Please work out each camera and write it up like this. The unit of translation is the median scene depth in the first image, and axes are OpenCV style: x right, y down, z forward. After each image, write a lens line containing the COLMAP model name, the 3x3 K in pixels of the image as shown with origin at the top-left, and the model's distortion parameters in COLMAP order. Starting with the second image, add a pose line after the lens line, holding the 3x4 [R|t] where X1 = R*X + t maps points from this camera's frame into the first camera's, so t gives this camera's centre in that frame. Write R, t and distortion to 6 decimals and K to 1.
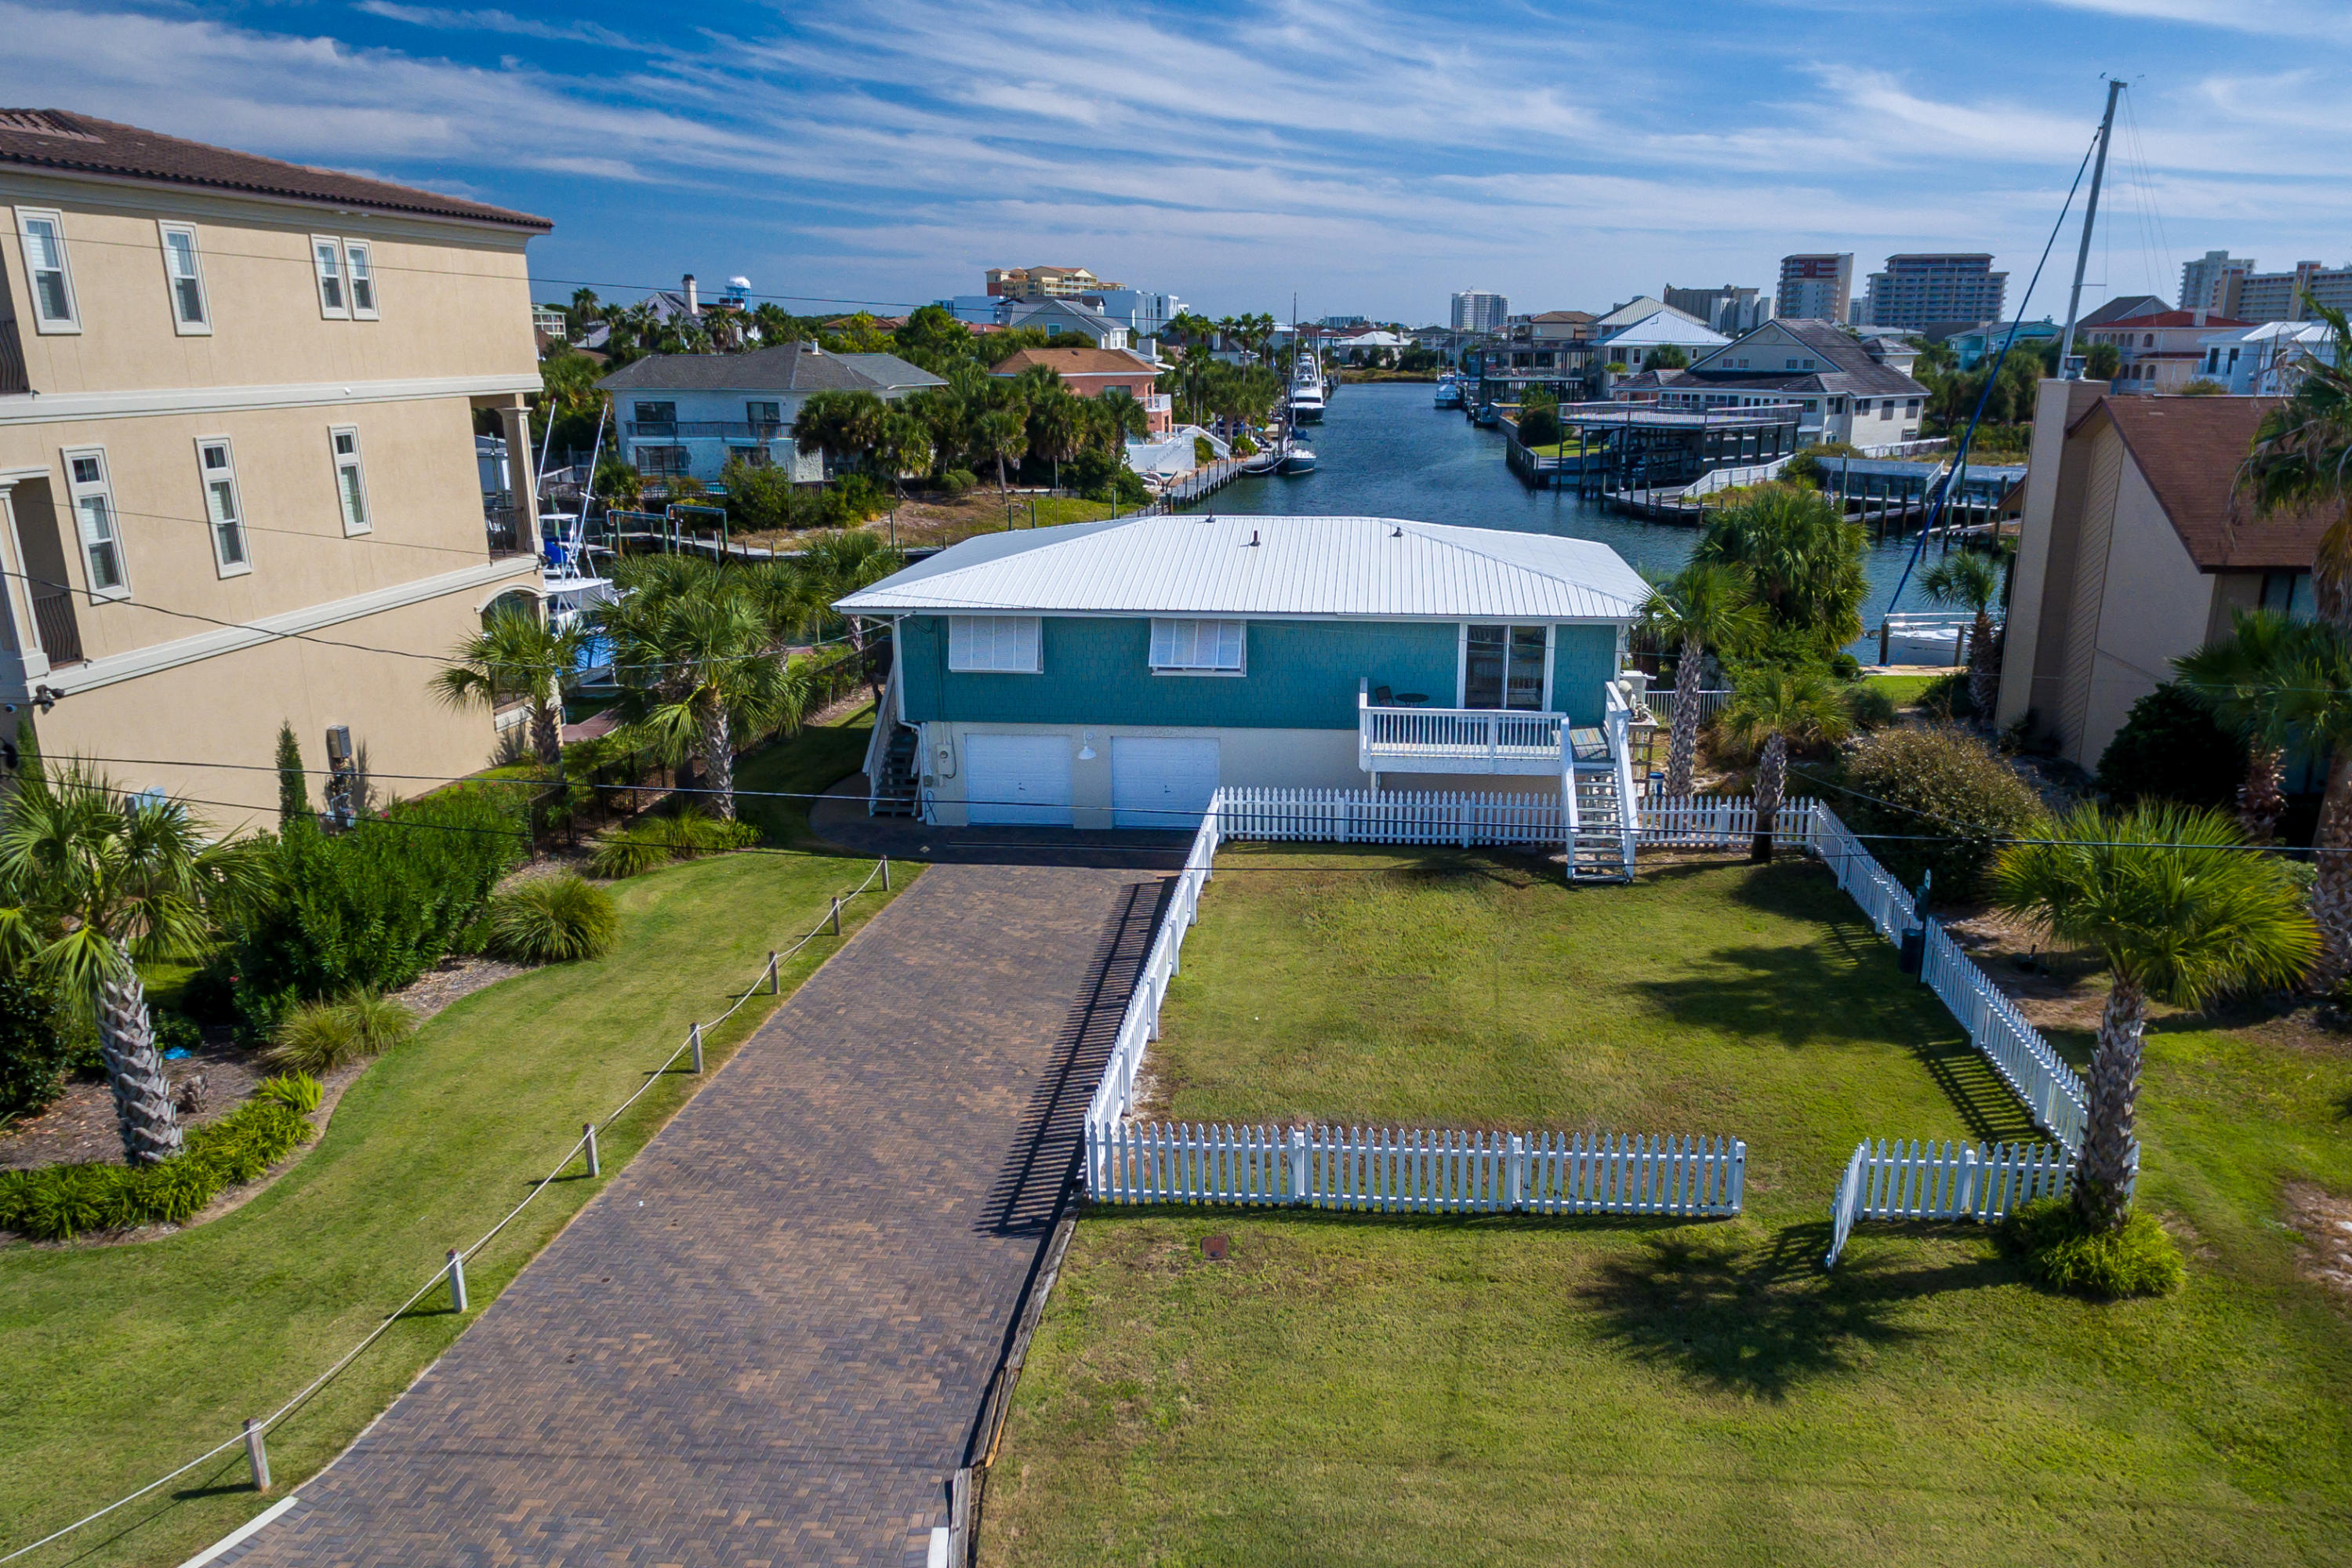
lens RADIAL K [[1589.4, 0, 1354.7], [0, 1589.4, 785.3], [0, 0, 1]] dist [-0.006307, -0.003580]
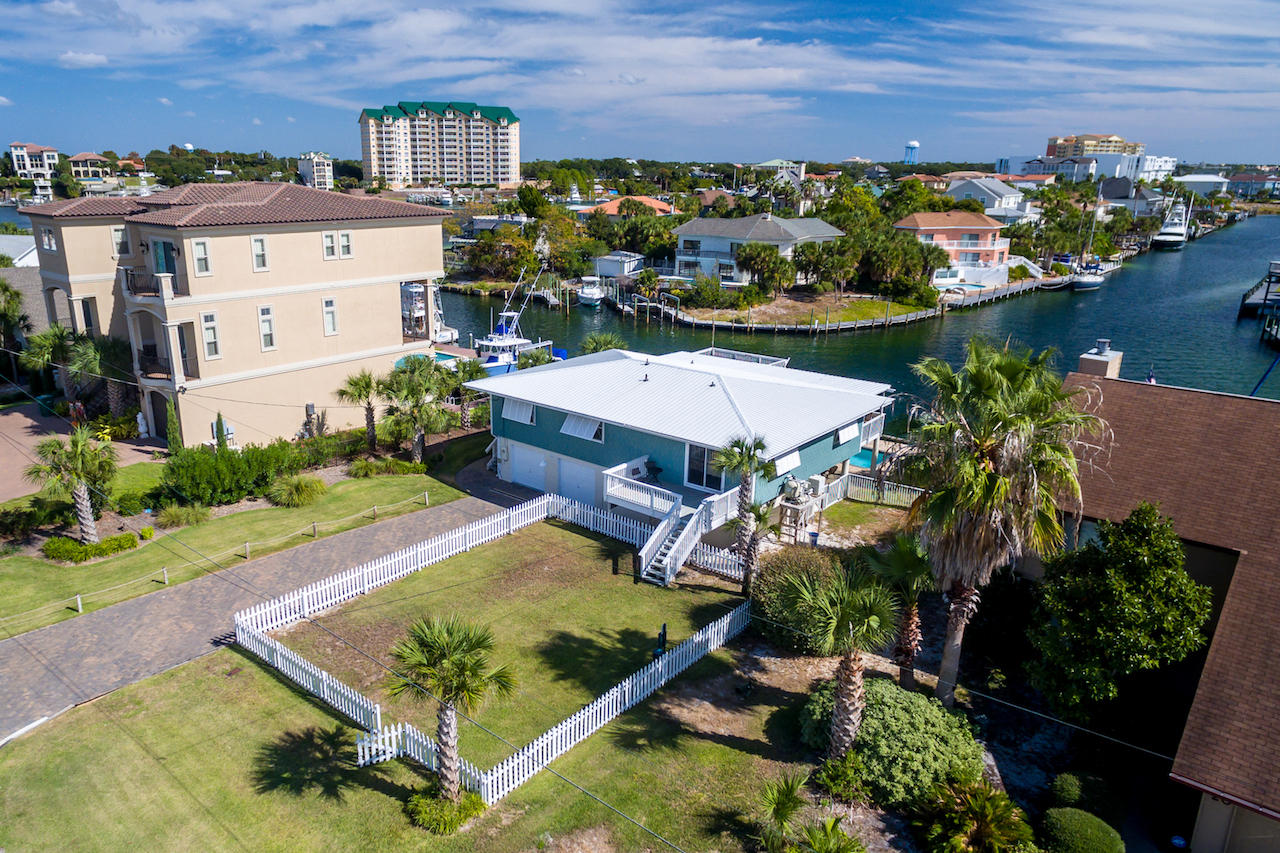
lens RADIAL K [[852.1, 0, 658.9], [0, 852.1, 427.4], [0, 0, 1]] dist [-0.003146, 0.002382]
pose [[0.813767, 0.180296, -0.552518, 0.716013], [-0.173942, 0.982644, 0.064467, -0.201630], [0.554551, 0.043645, 0.831004, 0.081768]]
